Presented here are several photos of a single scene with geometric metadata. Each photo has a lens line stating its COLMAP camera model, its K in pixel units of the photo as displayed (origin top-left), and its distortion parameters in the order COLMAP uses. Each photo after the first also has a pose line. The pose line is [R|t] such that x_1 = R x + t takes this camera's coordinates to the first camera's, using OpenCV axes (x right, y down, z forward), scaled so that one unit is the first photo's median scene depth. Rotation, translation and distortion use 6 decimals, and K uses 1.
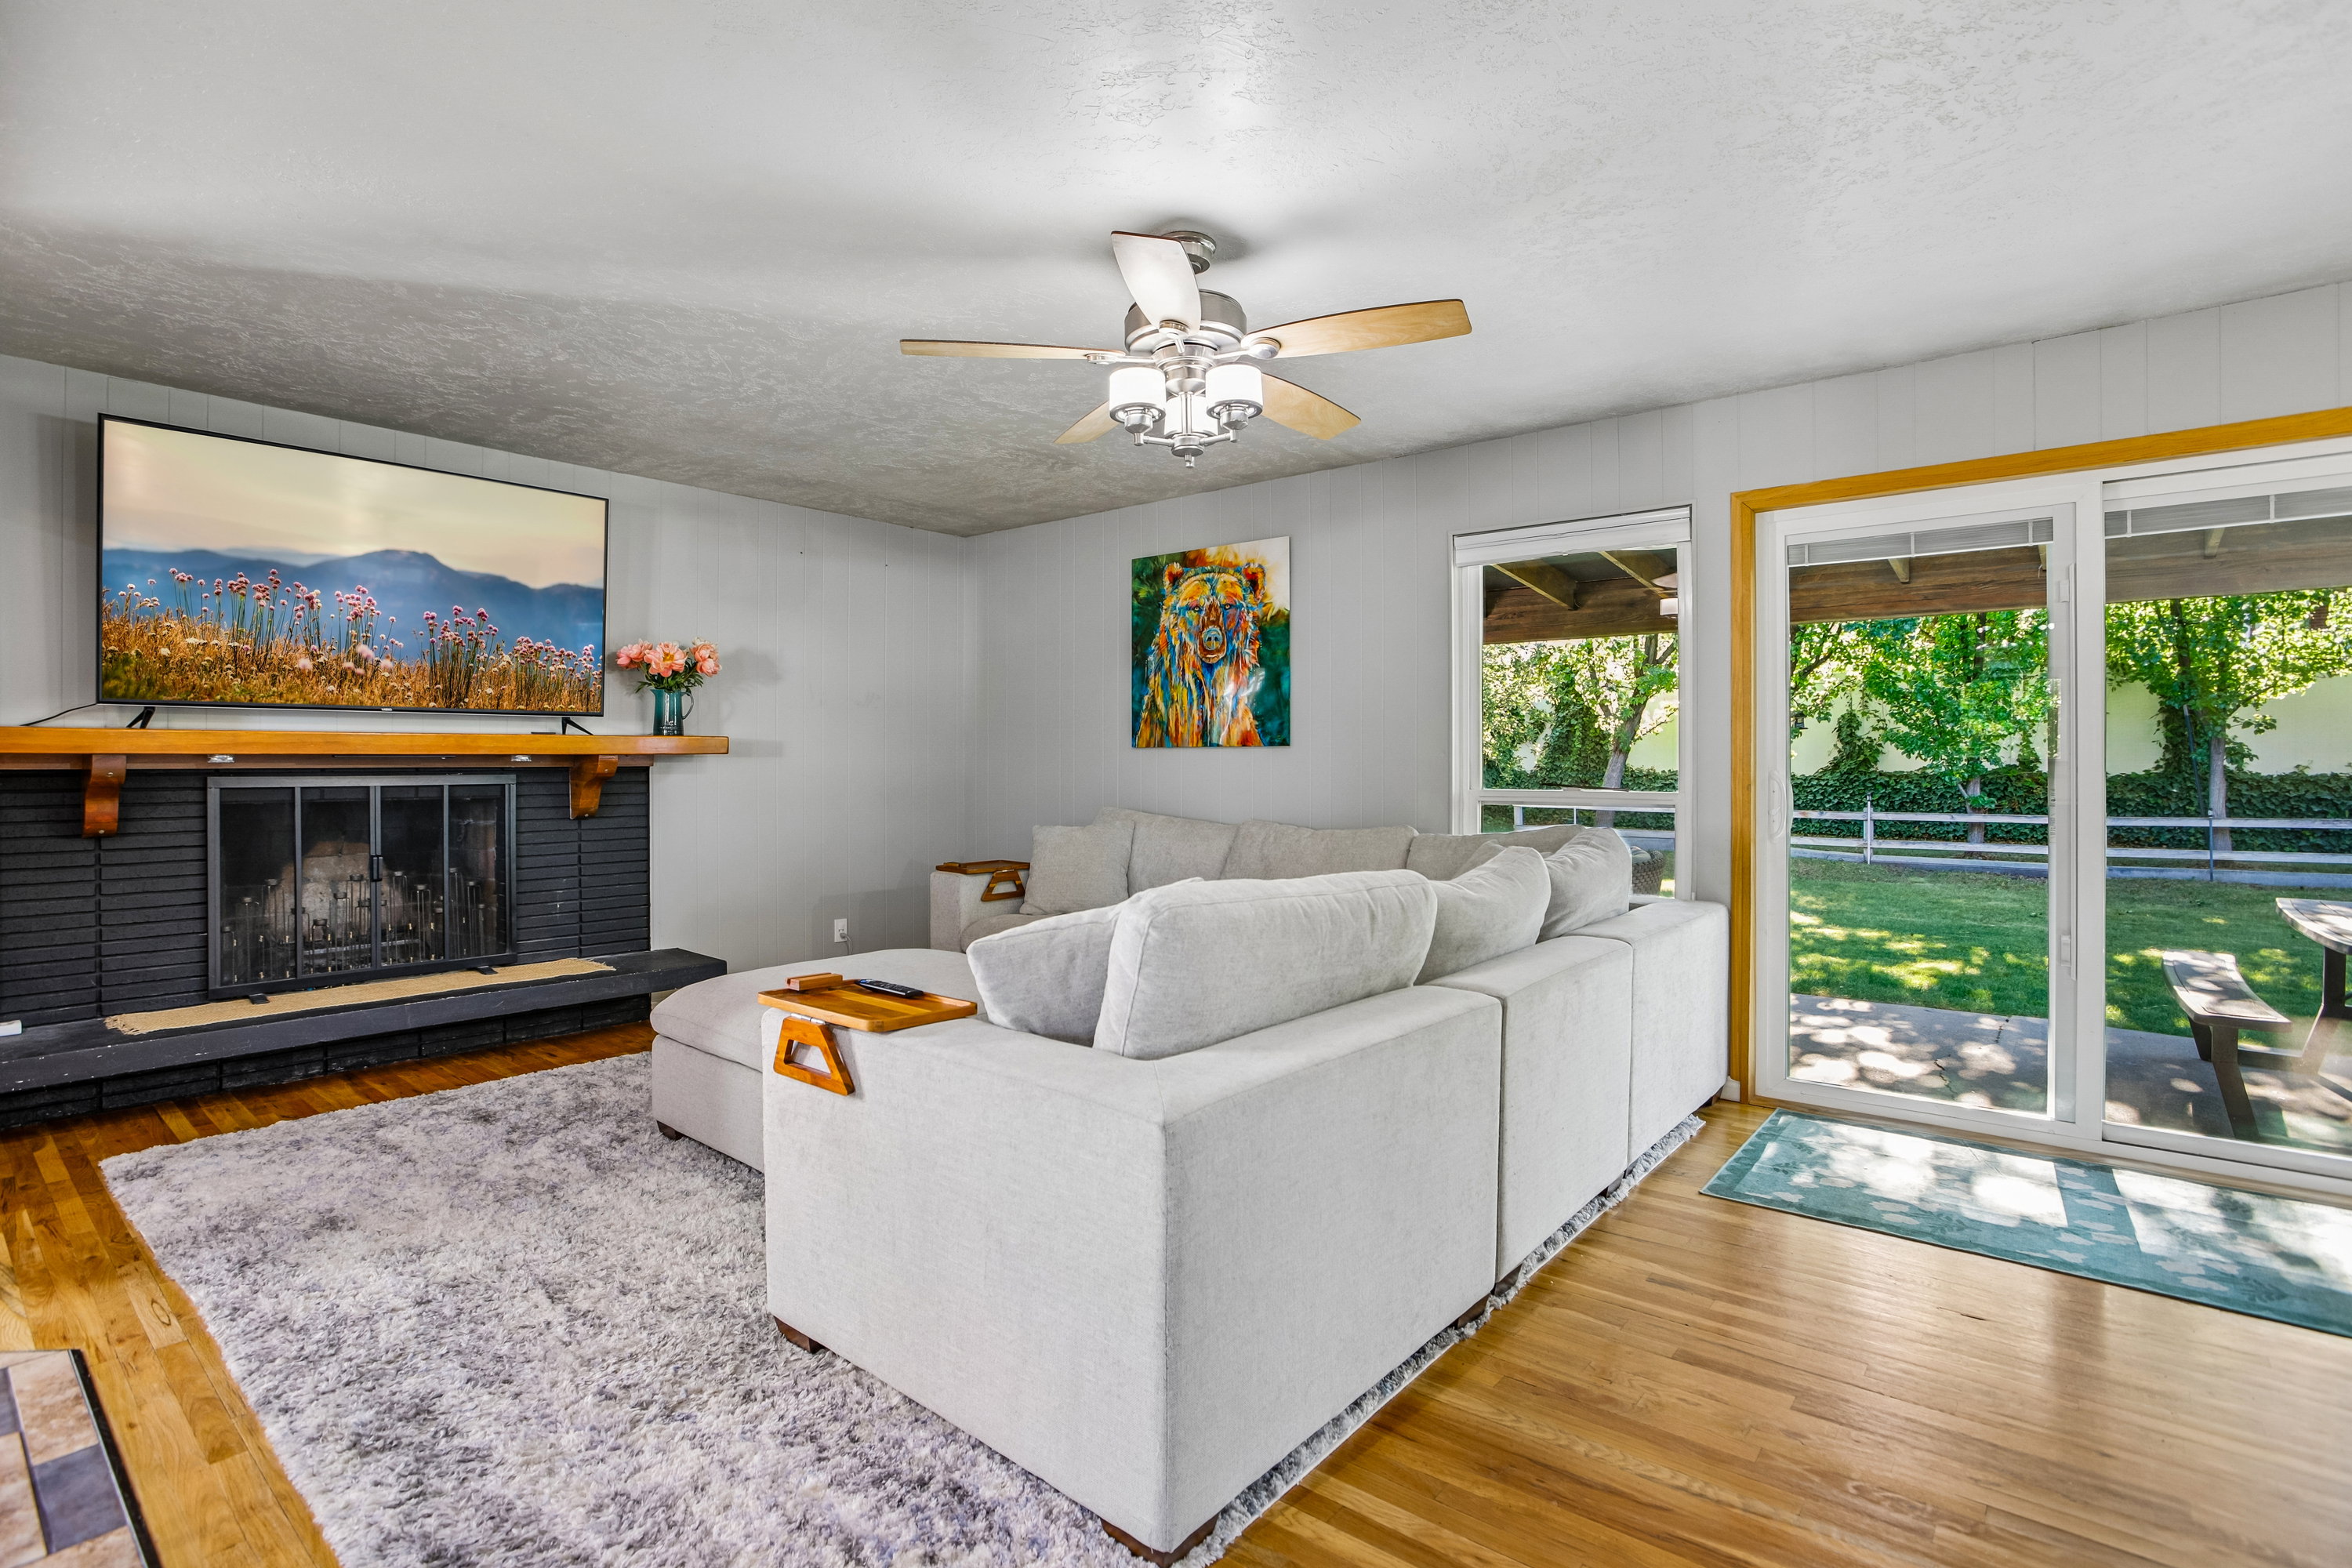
lens RADIAL K [[1142.2, 0, 1156.3], [0, 1142.2, 760.6], [0, 0, 1]] dist [-0.034989, 0.000194]
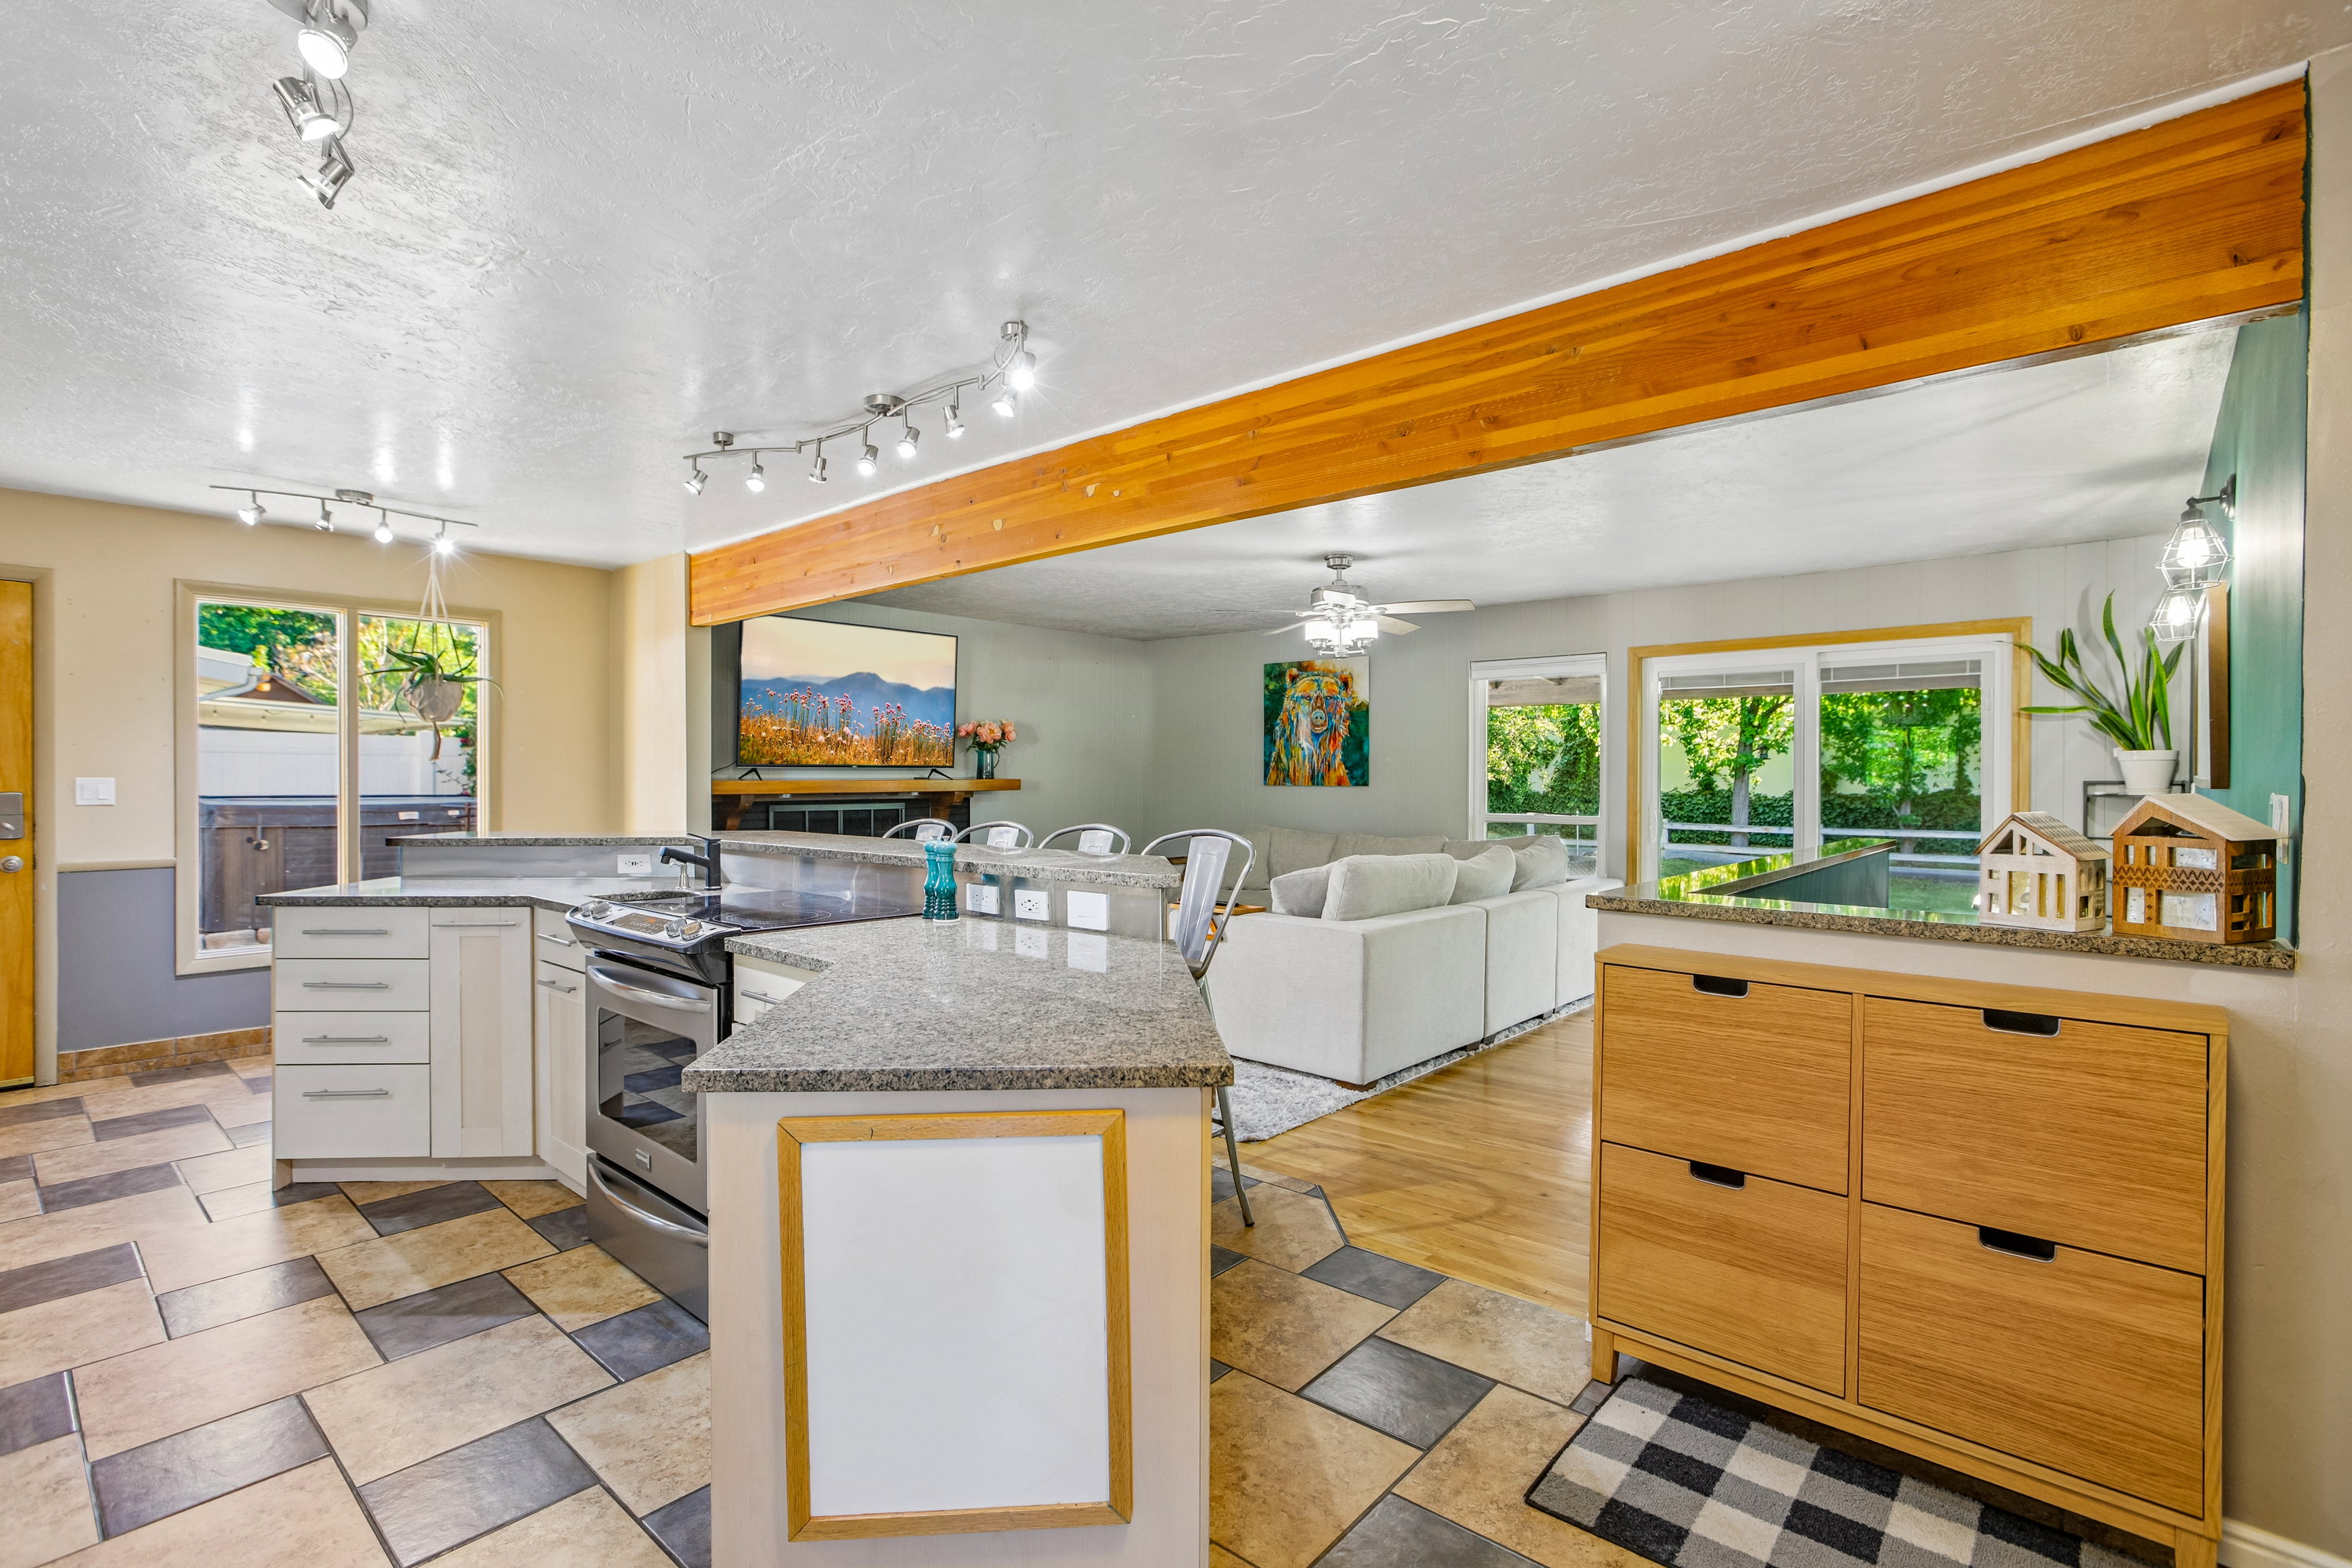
lens RADIAL K [[1105.4, 0, 1176.0], [0, 1105.4, 784.0], [0, 0, 1]] dist [-0.031459, 0.012989]
pose [[0.999900, 0.002509, -0.013896, -0.134452], [-0.002408, 0.999970, 0.007310, -0.026623], [0.013914, -0.007276, 0.999877, -0.568832]]
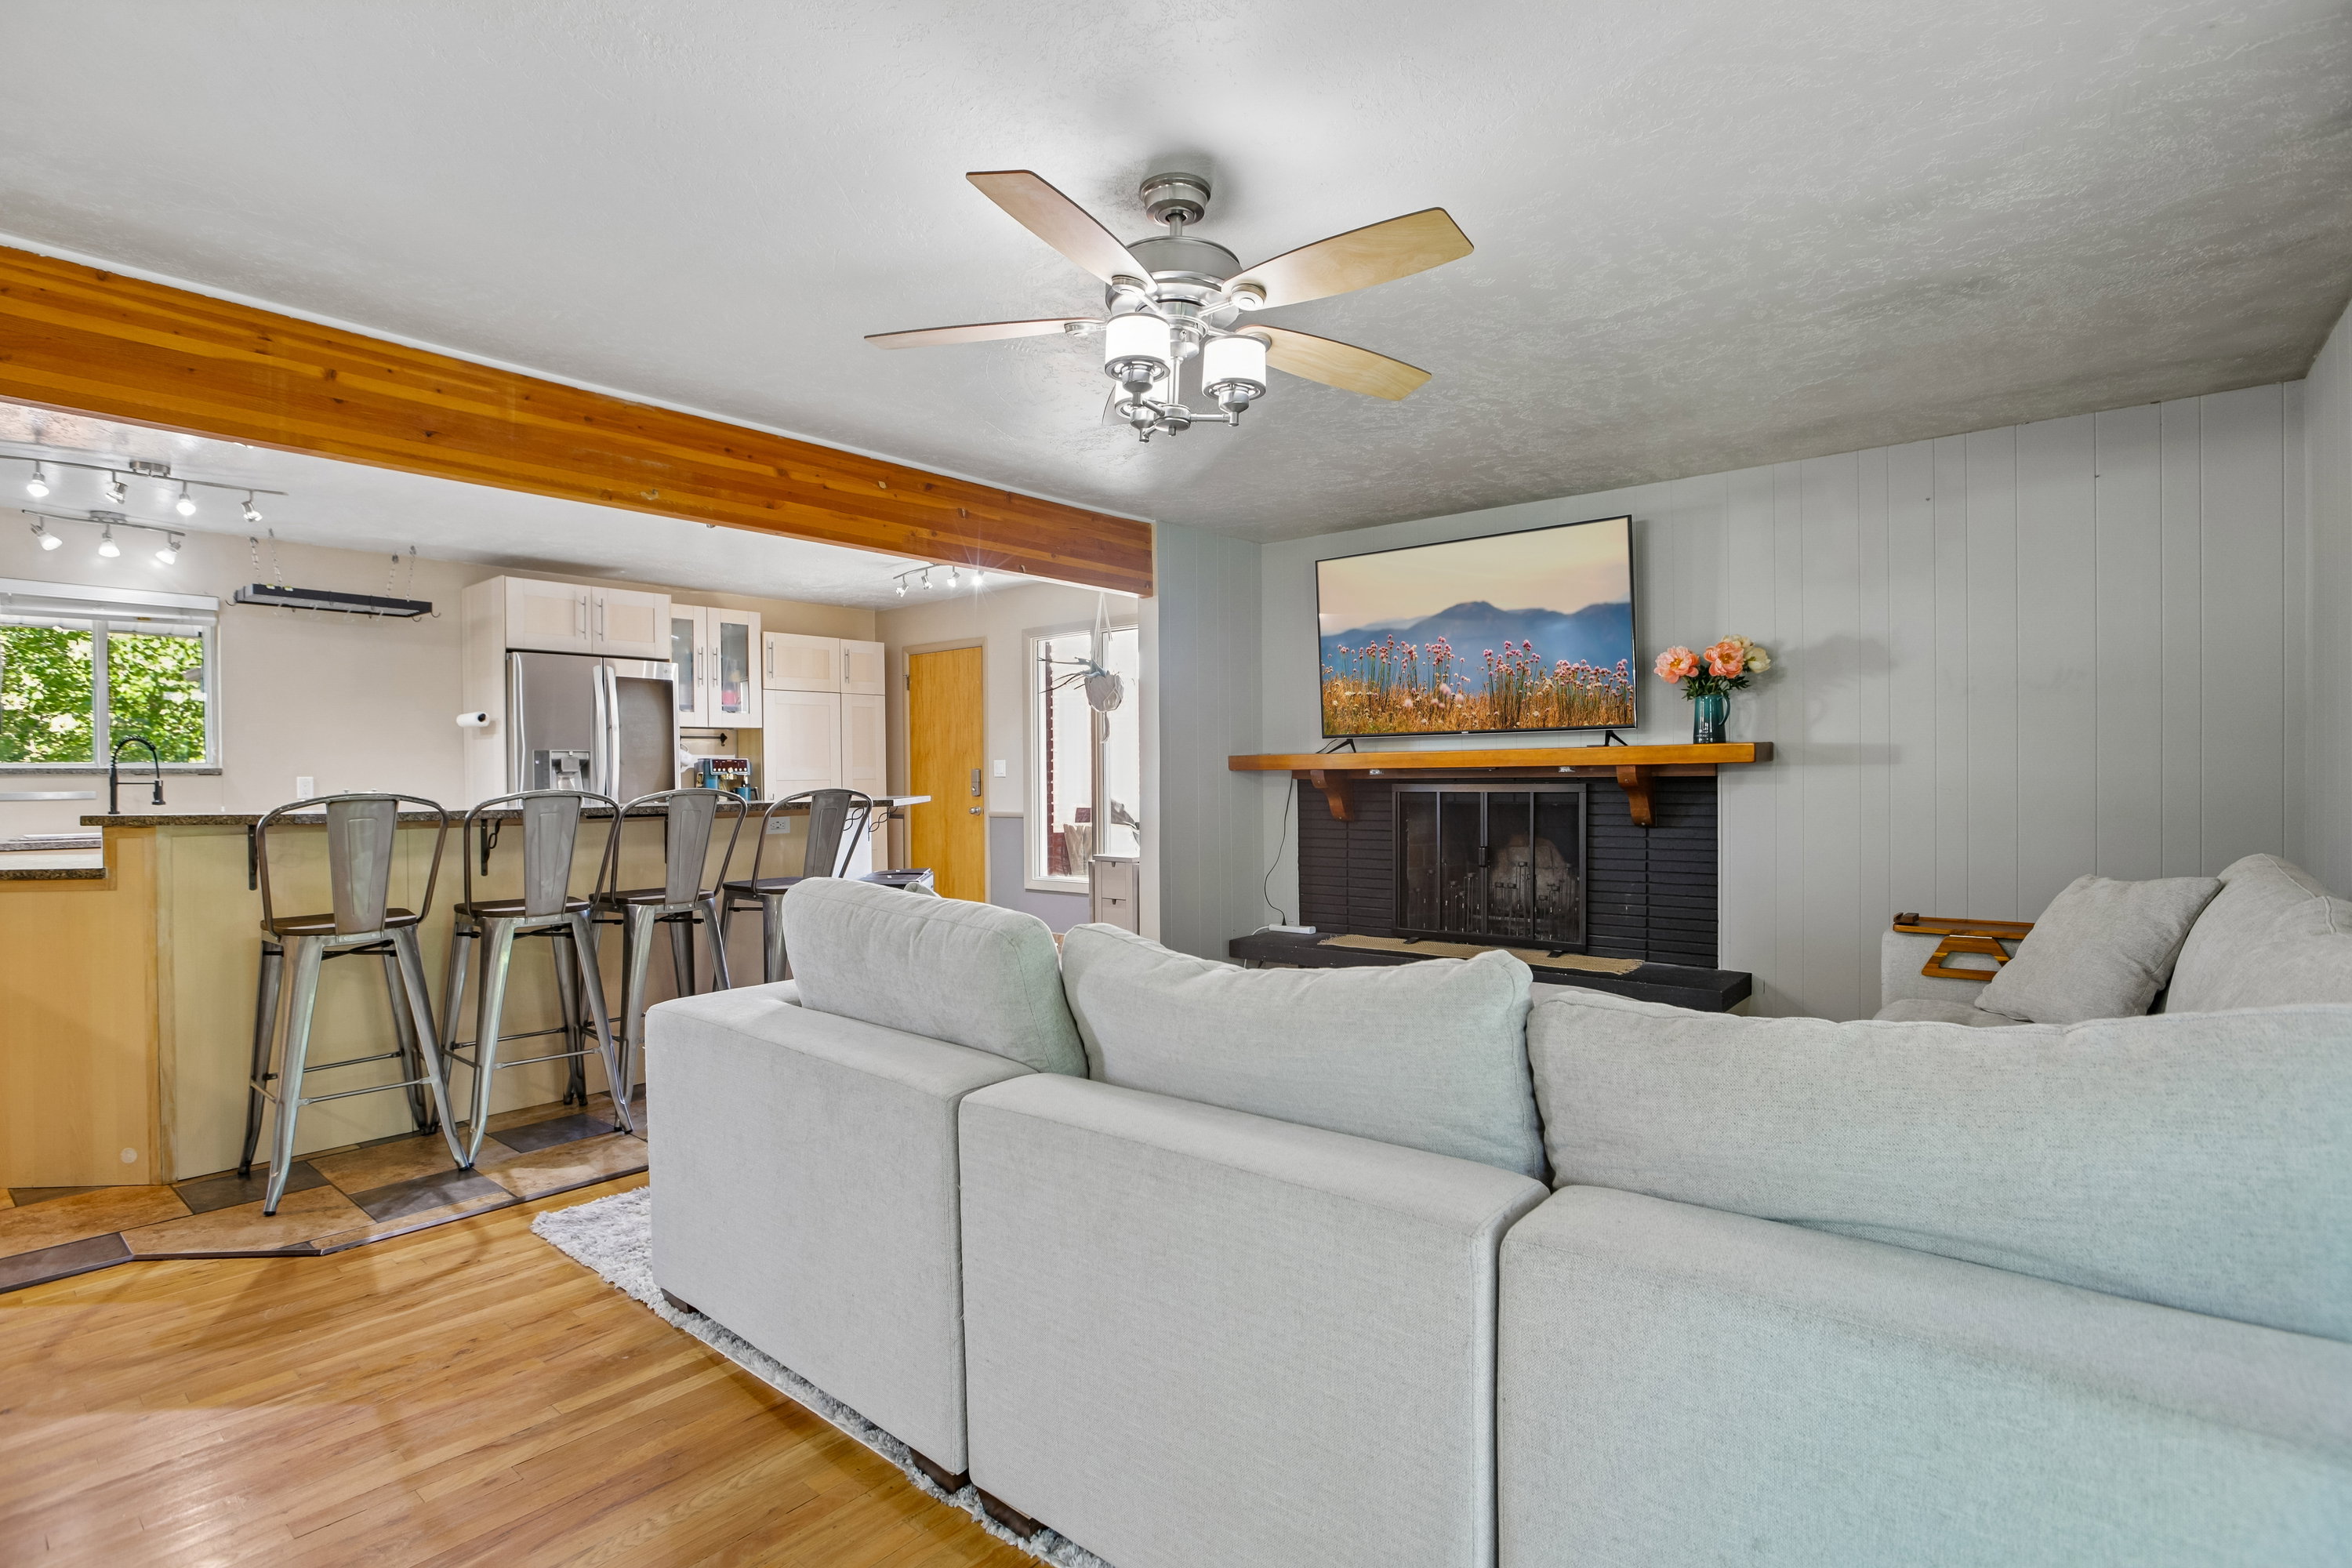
lens RADIAL K [[1130.6, 0, 1176.0], [0, 1130.6, 784.0], [0, 0, 1]] dist [-0.043564, 0.014062]
pose [[0.011501, 0.007365, -0.999907, 0.490885], [0.009457, 0.999927, 0.007474, 0.000357], [0.999889, -0.009542, 0.011431, 0.538516]]
